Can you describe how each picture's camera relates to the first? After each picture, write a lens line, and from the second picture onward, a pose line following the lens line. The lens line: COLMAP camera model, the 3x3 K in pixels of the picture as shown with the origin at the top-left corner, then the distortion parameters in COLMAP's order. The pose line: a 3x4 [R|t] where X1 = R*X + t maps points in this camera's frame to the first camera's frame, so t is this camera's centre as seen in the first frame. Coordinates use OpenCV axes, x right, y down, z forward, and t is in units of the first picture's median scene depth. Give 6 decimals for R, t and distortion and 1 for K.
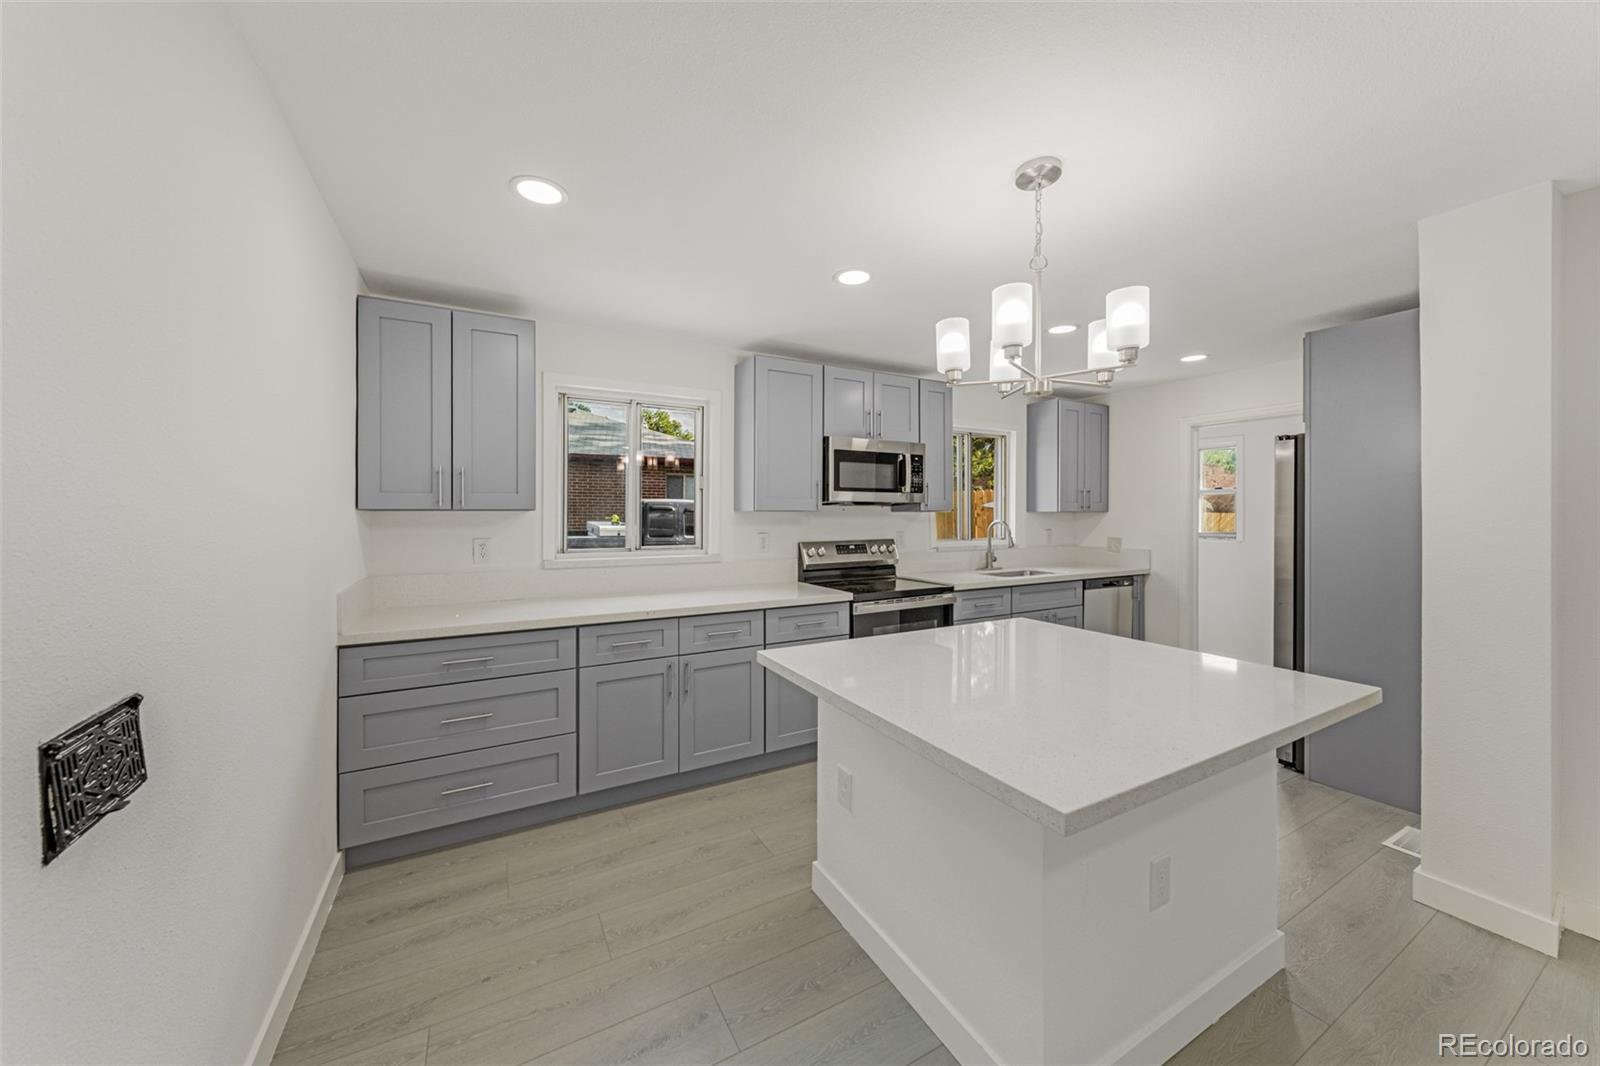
lens RADIAL K [[561.1, 0, 798.3], [0, 561.1, 524.2], [0, 0, 1]] dist [0.006712, -0.000062]
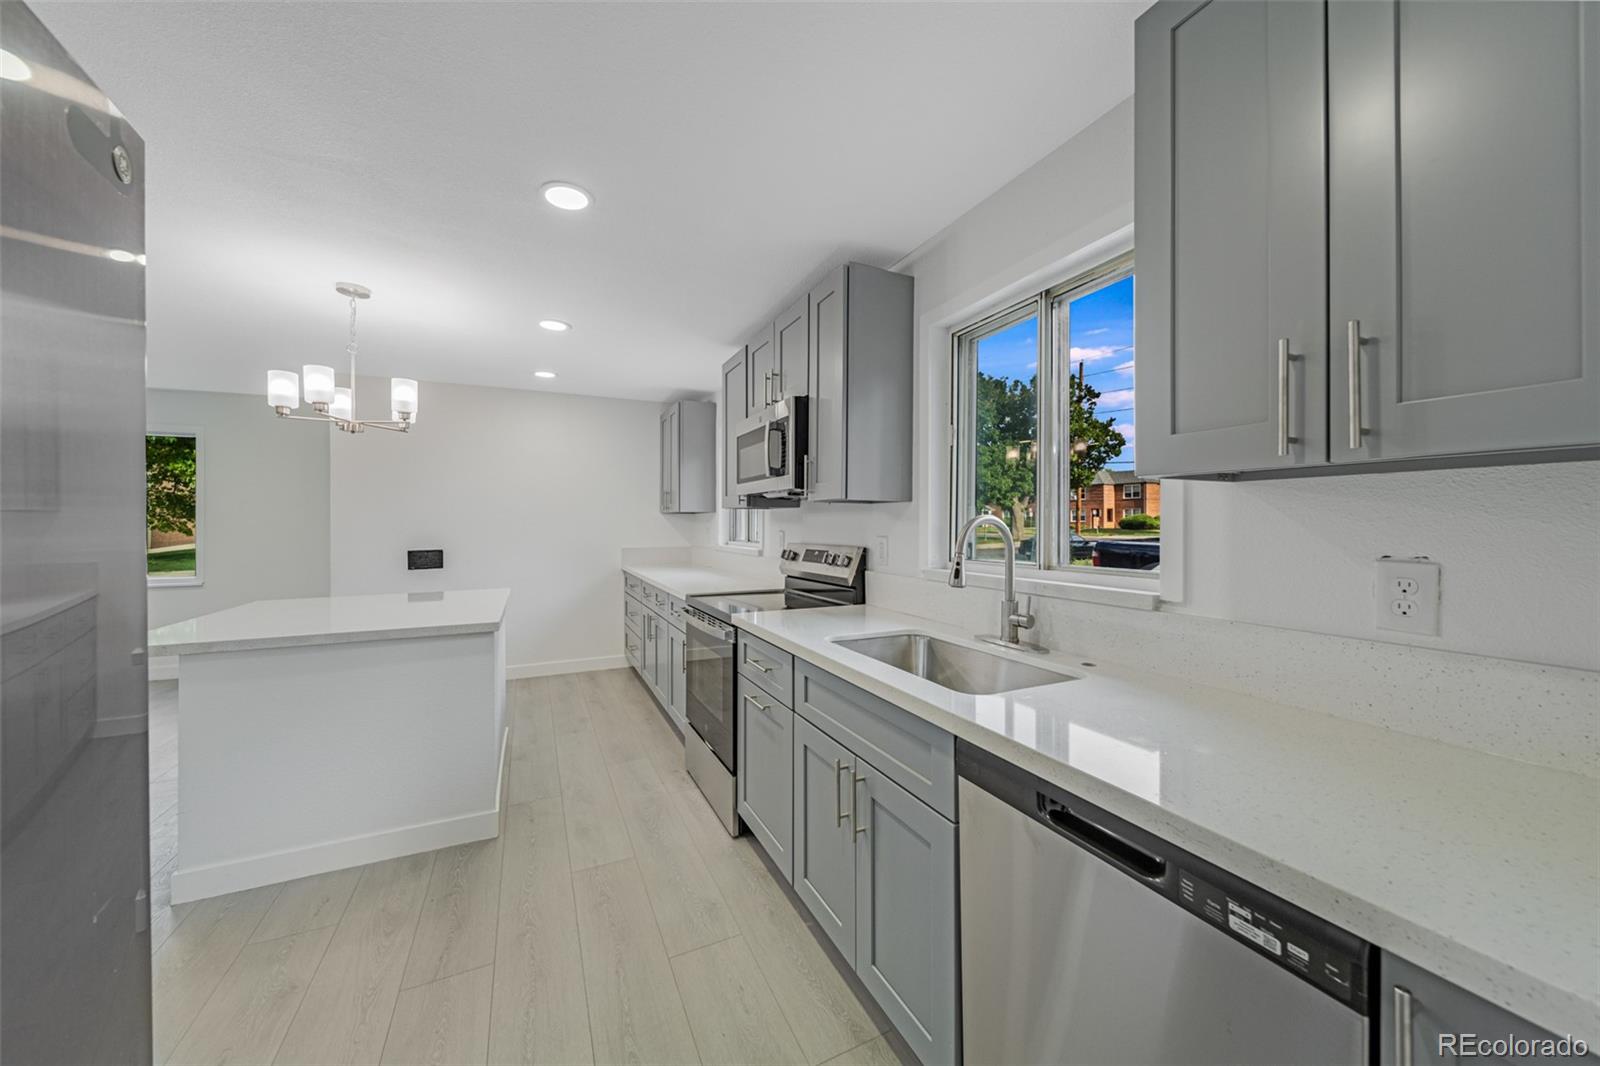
lens RADIAL K [[561.1, 0, 798.3], [0, 561.1, 524.2], [0, 0, 1]] dist [0.006712, -0.000062]
pose [[-0.057344, 0.003276, -0.998349, 0.883444], [-0.015876, 0.999865, 0.004193, -0.000636], [0.998228, 0.016090, -0.057284, 1.067370]]
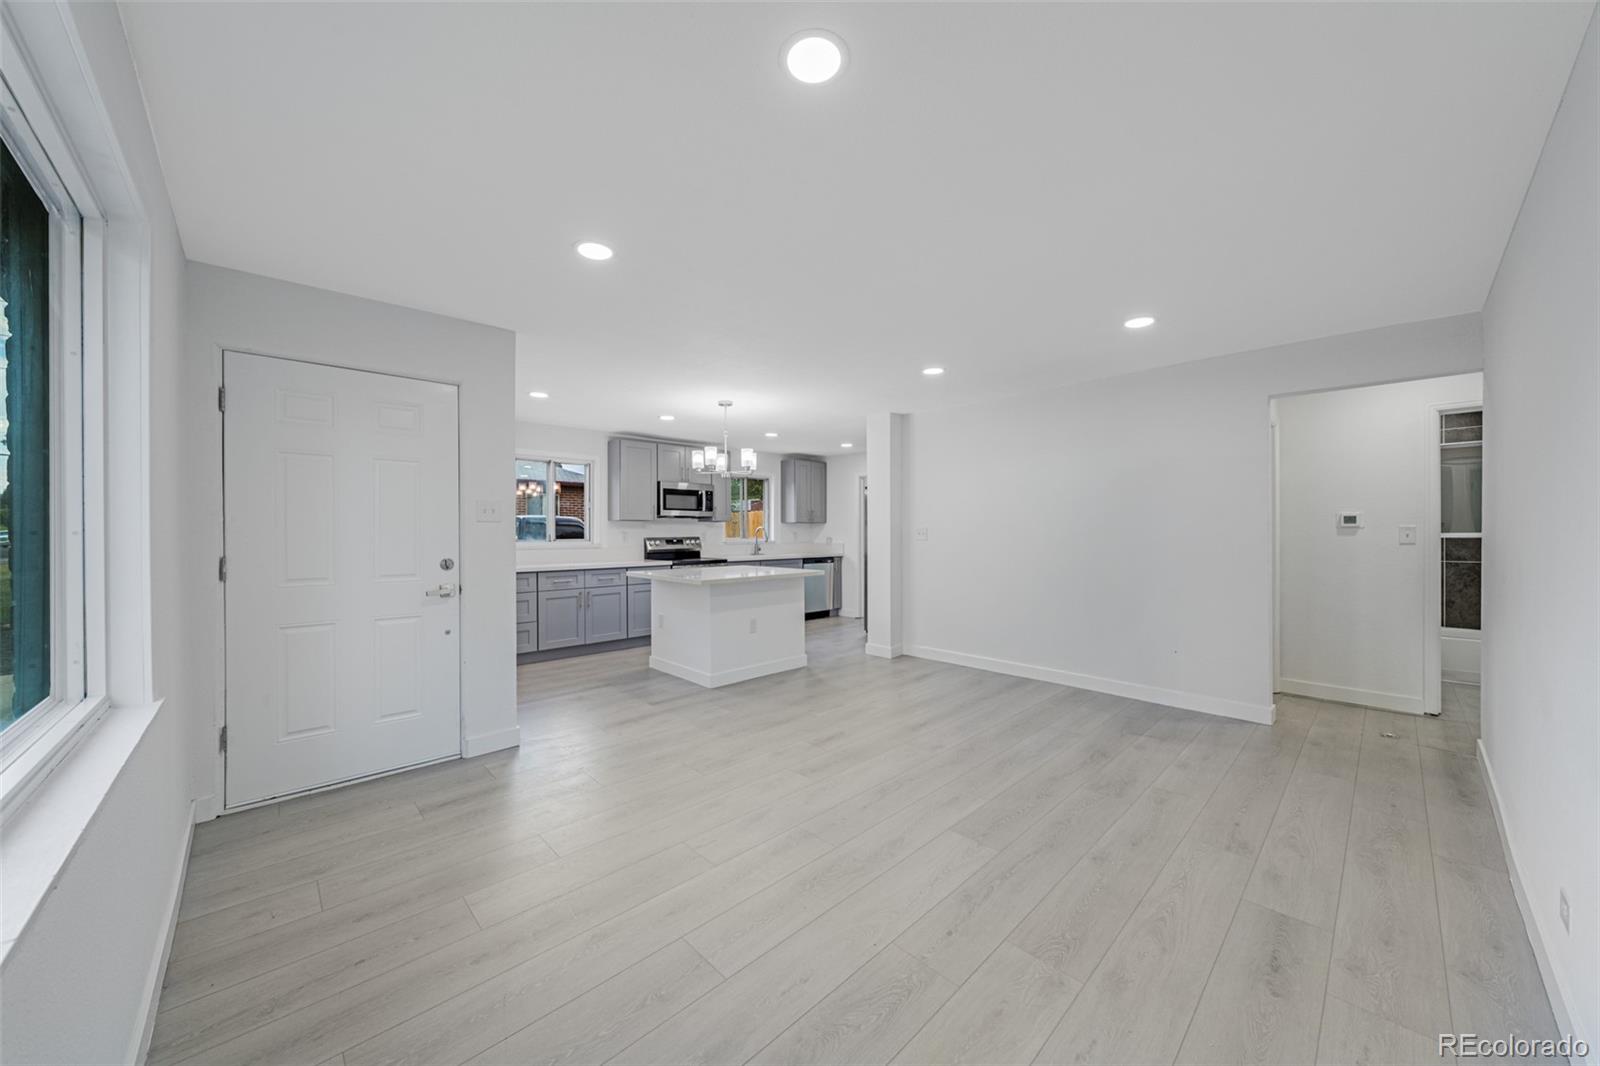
lens RADIAL K [[565.0, 0, 791.5], [0, 565.0, 536.0], [0, 0, 1]] dist [0.001748, 0.000095]
pose [[0.969519, -0.004636, 0.244971, 0.013742], [0.007778, 0.999899, -0.011862, 0.051849], [-0.244891, 0.013405, 0.969458, -0.906852]]
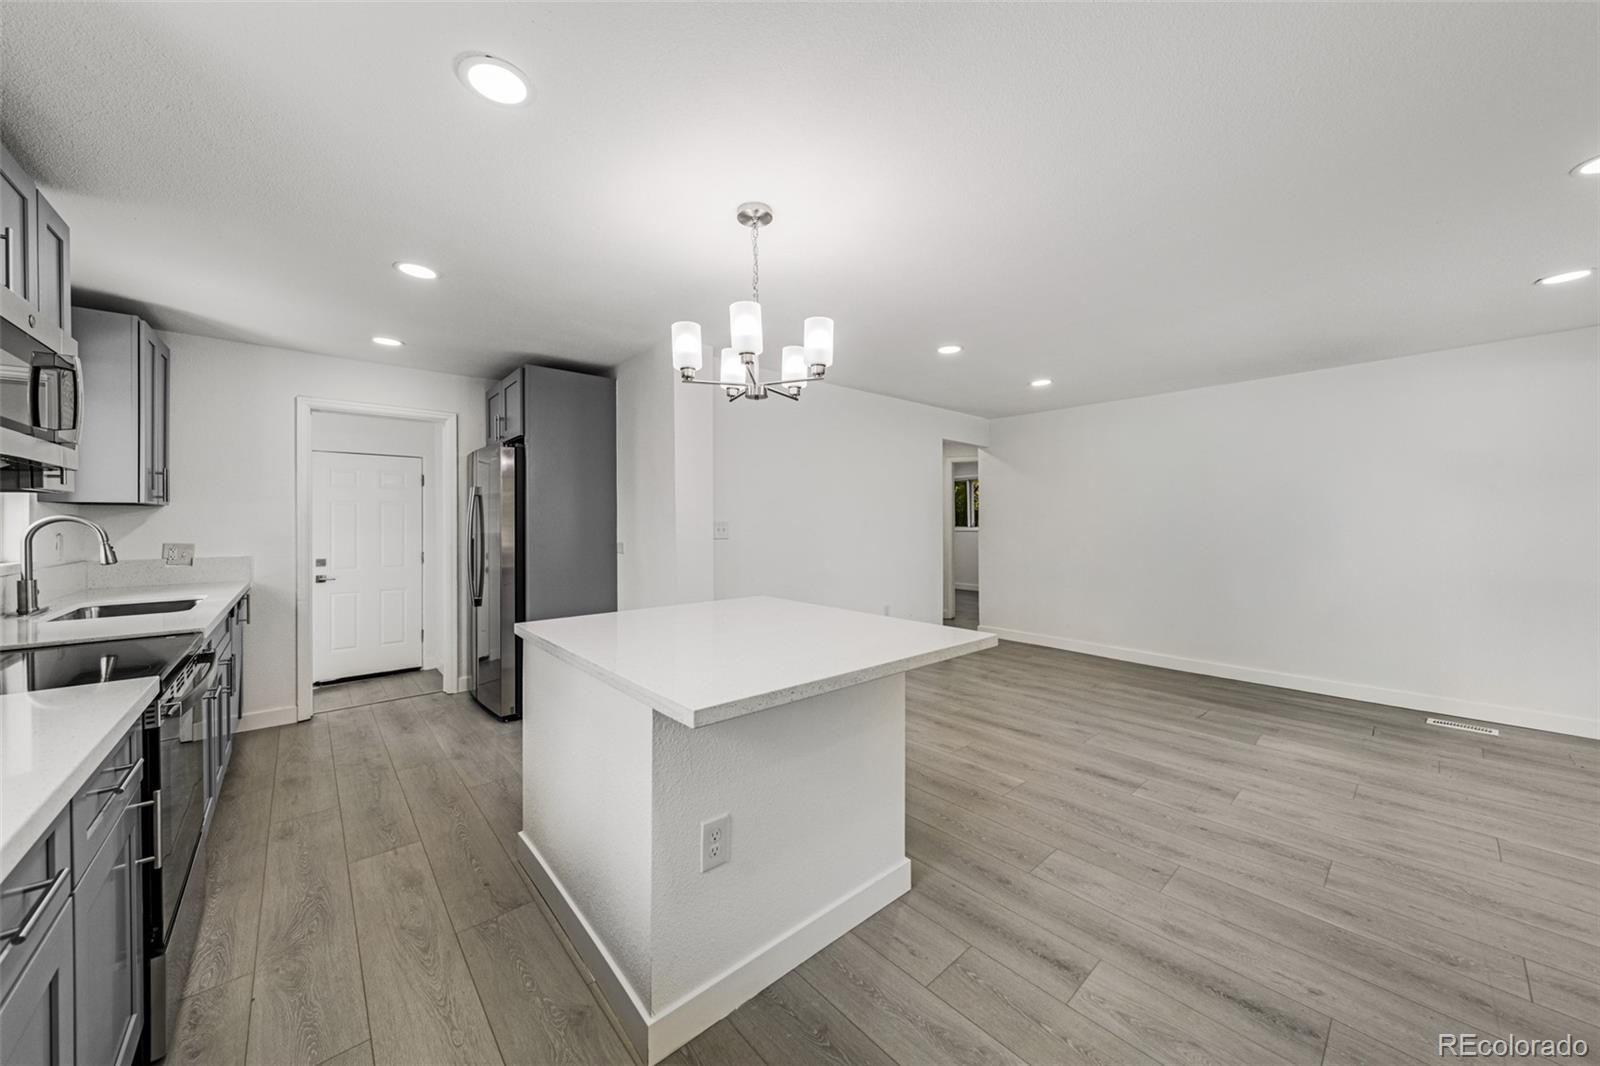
lens RADIAL K [[561.1, 0, 798.3], [0, 561.1, 524.2], [0, 0, 1]] dist [0.006712, -0.000062]
pose [[-0.217698, -0.003516, 0.976010, -0.359244], [0.018737, 0.999794, 0.007781, 0.011735], [-0.975836, 0.019981, -0.217588, 0.537300]]
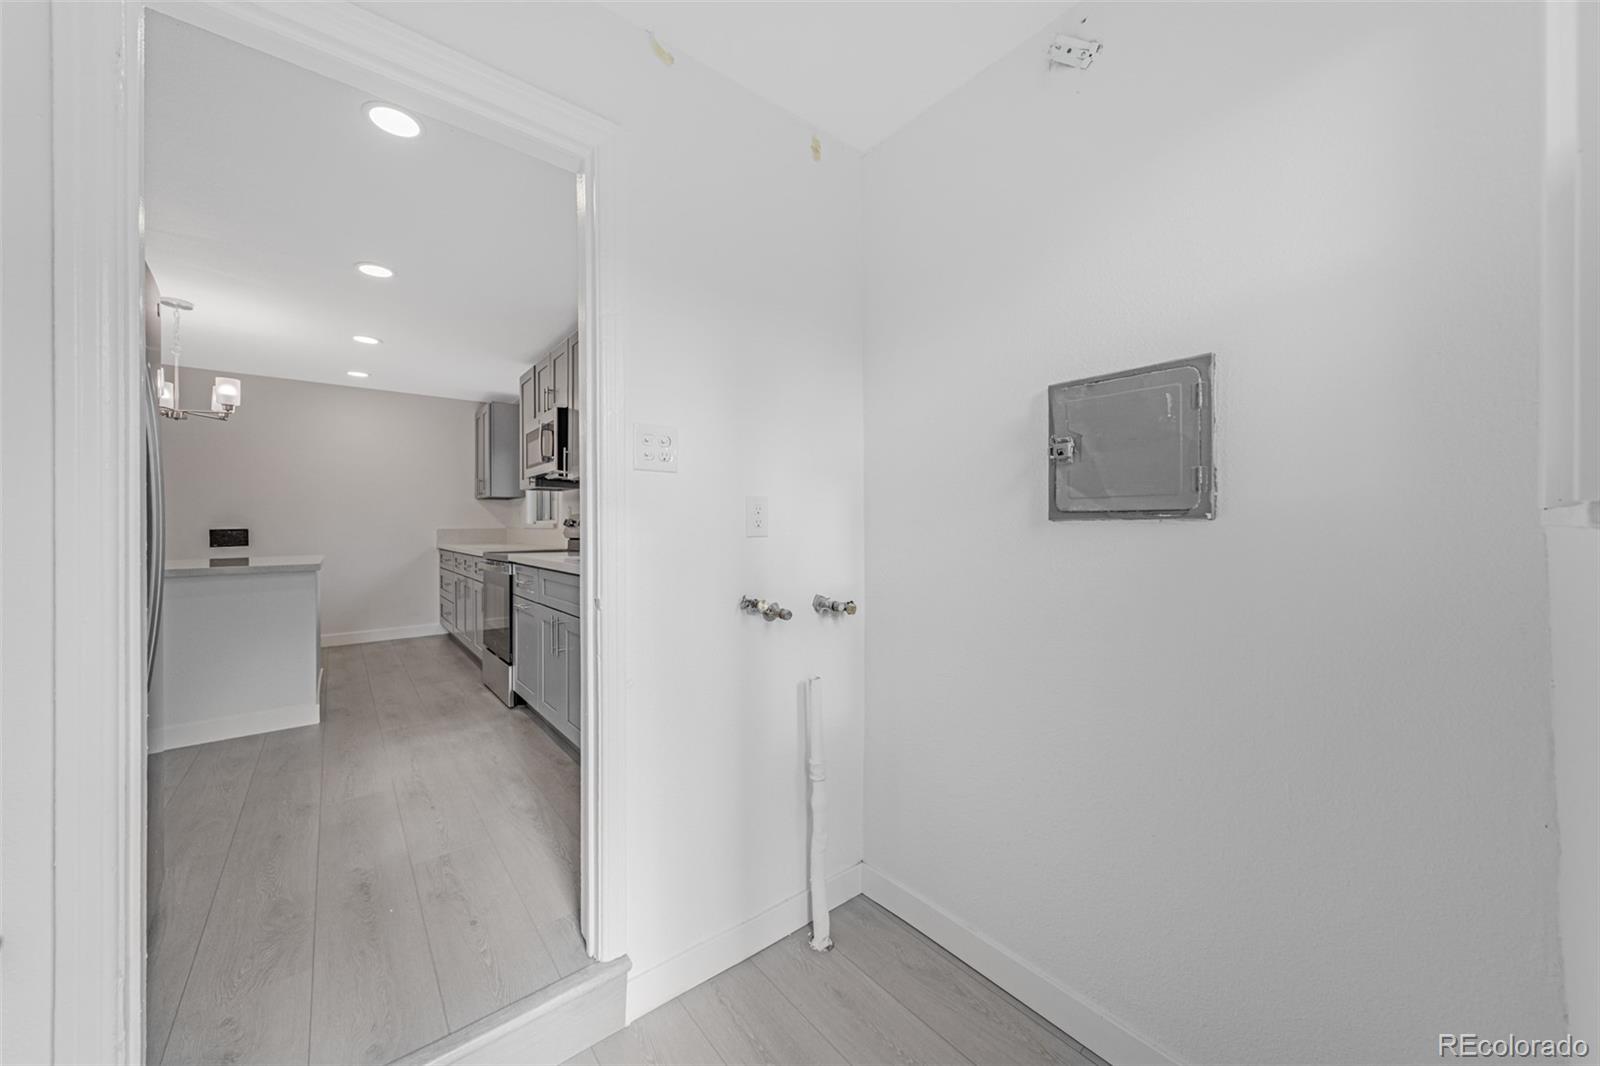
lens RADIAL K [[561.1, 0, 798.3], [0, 561.1, 524.2], [0, 0, 1]] dist [0.006712, -0.000062]
pose [[0.183567, -0.002506, -0.983004, 1.248177], [-0.010984, 0.999929, -0.004601, 0.052581], [0.982946, 0.011642, 0.183526, 1.253728]]
